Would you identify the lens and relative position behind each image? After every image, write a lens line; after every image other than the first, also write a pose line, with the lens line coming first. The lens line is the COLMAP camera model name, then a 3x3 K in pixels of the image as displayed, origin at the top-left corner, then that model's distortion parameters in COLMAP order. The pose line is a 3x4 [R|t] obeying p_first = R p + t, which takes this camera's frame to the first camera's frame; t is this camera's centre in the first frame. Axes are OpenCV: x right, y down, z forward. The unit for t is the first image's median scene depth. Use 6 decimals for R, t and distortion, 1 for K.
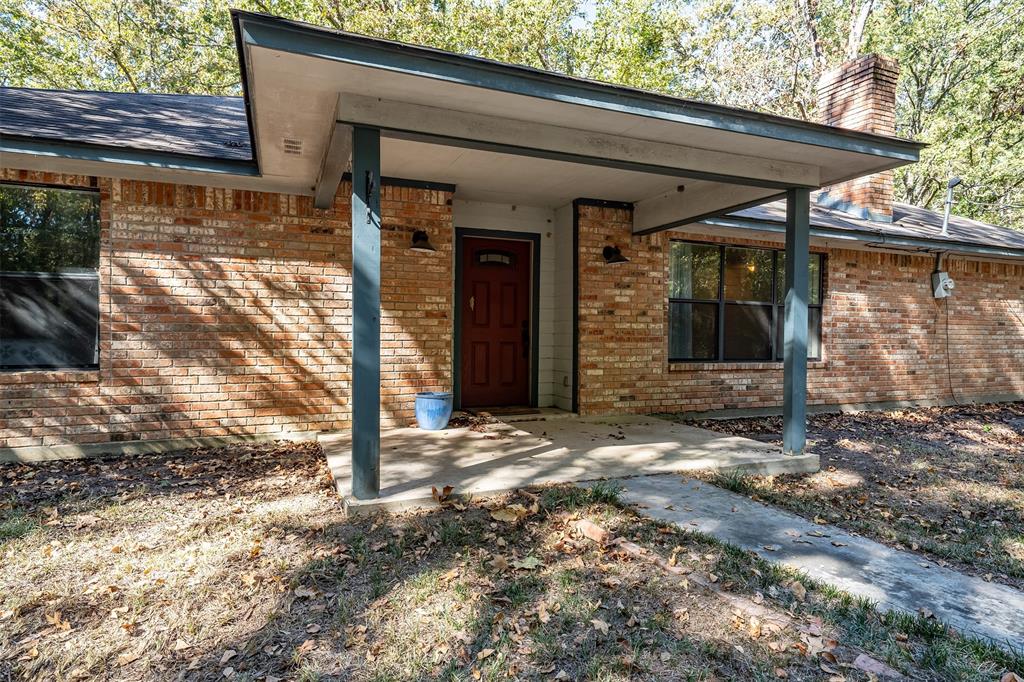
lens RADIAL K [[579.1, 0, 510.4], [0, 579.1, 343.8], [0, 0, 1]] dist [-0.003834, -0.000319]
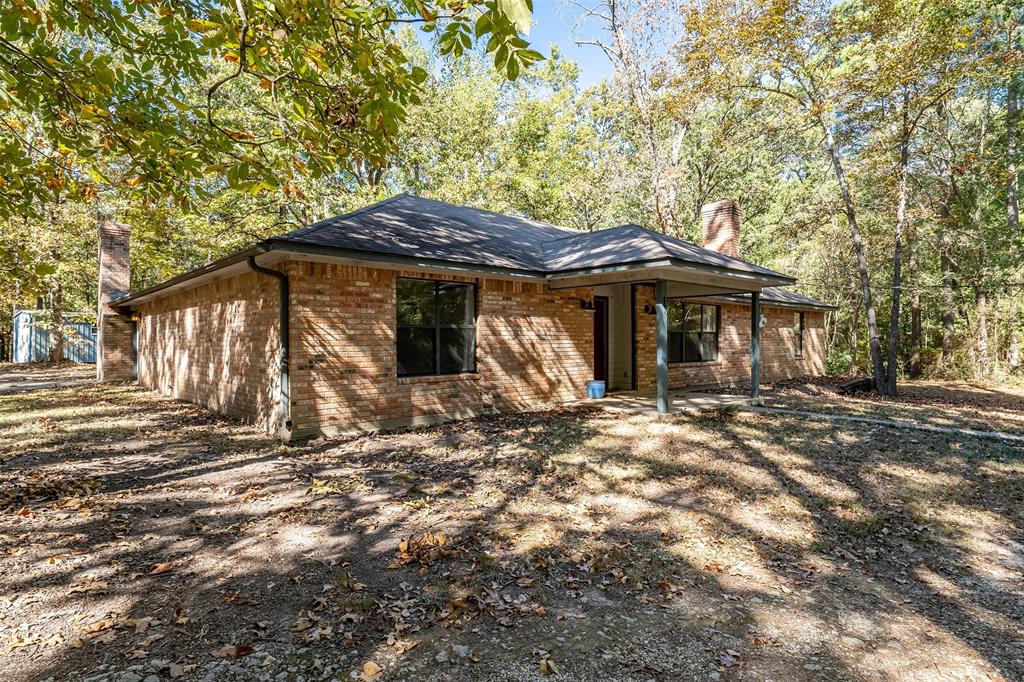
lens RADIAL K [[546.9, 0, 512.6], [0, 546.9, 338.2], [0, 0, 1]] dist [-0.003660, -0.000142]
pose [[0.939183, -0.007695, 0.343330, -0.912308], [0.014294, 0.999758, -0.016694, -0.031704], [-0.343118, 0.020587, 0.939067, -0.603879]]
